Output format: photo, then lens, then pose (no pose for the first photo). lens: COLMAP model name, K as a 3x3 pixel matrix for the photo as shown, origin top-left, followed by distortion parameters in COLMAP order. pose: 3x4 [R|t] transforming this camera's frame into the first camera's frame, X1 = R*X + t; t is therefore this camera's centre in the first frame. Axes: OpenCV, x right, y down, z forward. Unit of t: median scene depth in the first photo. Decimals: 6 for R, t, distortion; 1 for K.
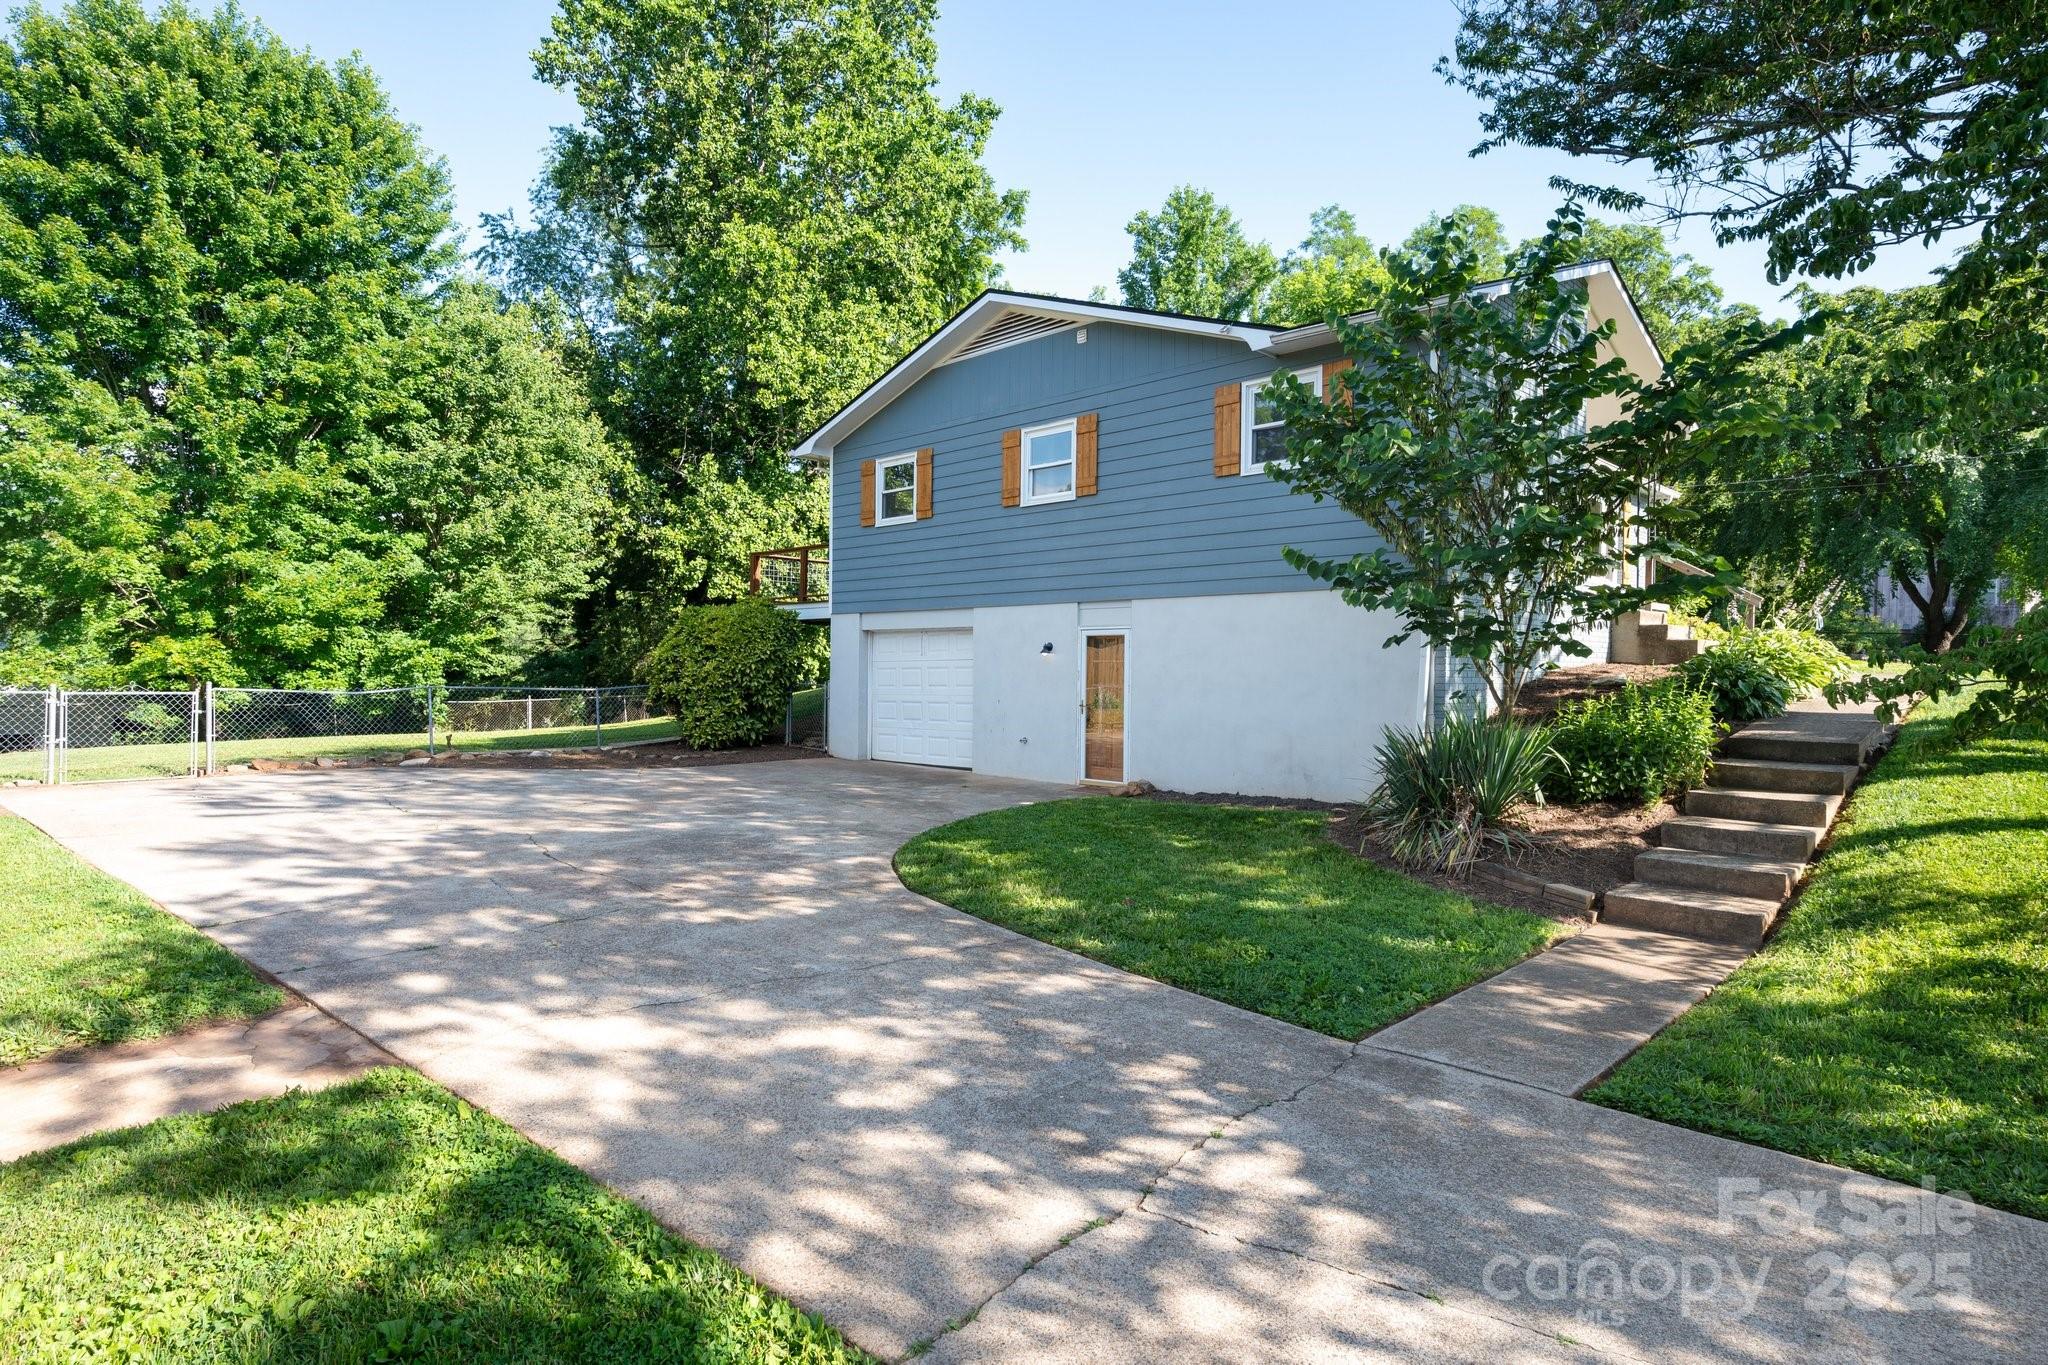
lens RADIAL K [[1080.9, 0, 1024.0], [0, 1080.9, 682.5], [0, 0, 1]] dist [0.003504, 0.000302]
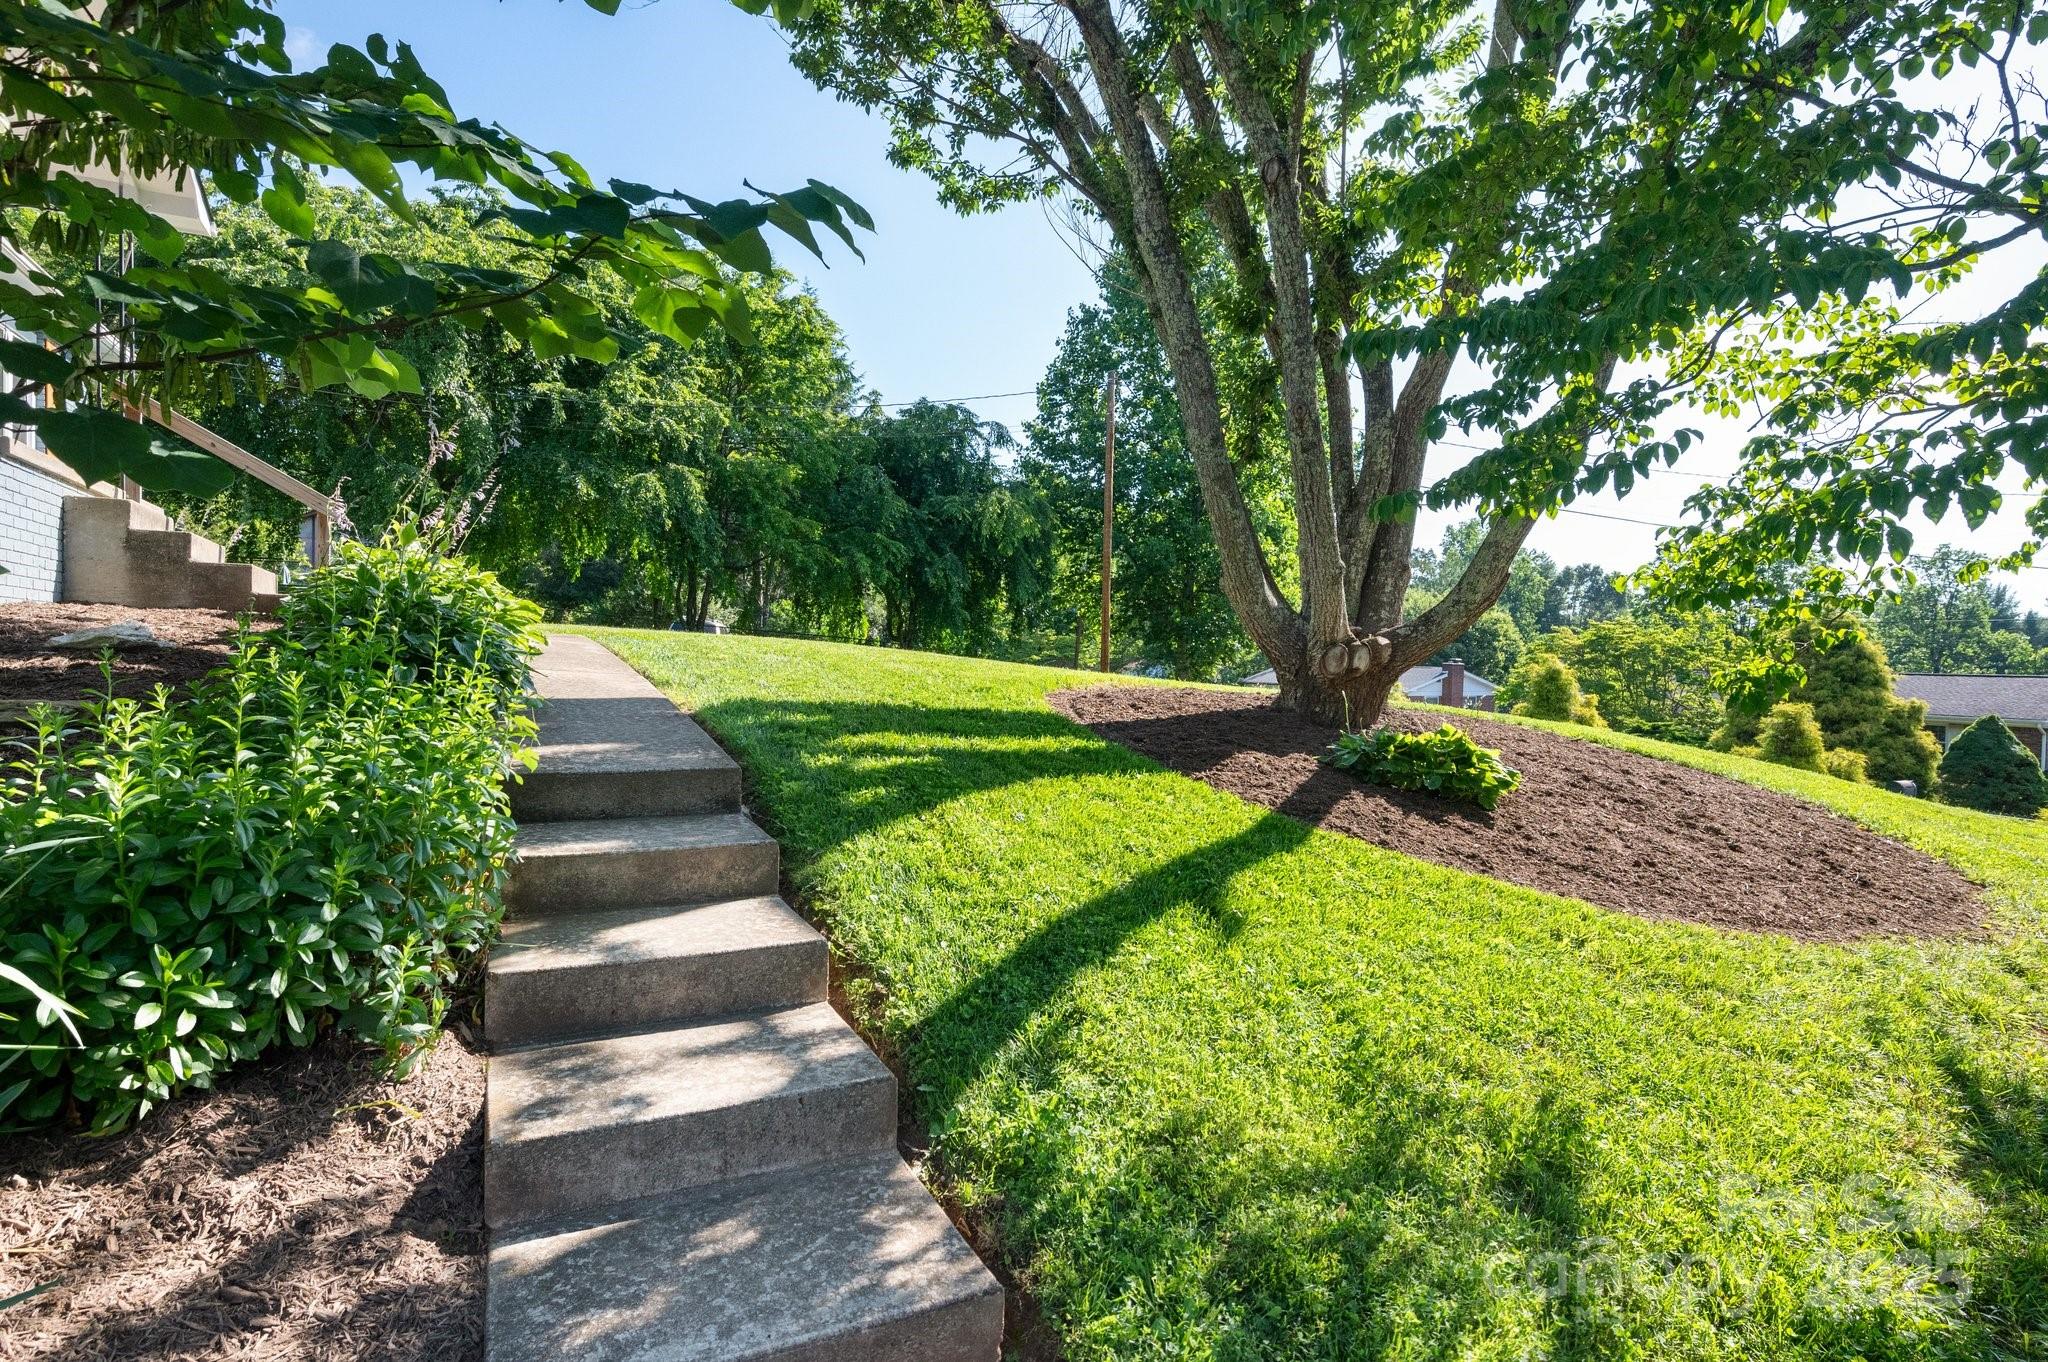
lens RADIAL K [[1104.6, 0, 1024.0], [0, 1104.6, 681.0], [0, 0, 1]] dist [-0.000453, -0.000018]
pose [[0.311689, -0.032204, 0.949638, 0.222015], [0.001134, 0.999437, 0.033521, 0.000820], [-0.950183, -0.009371, 0.311551, 0.471330]]
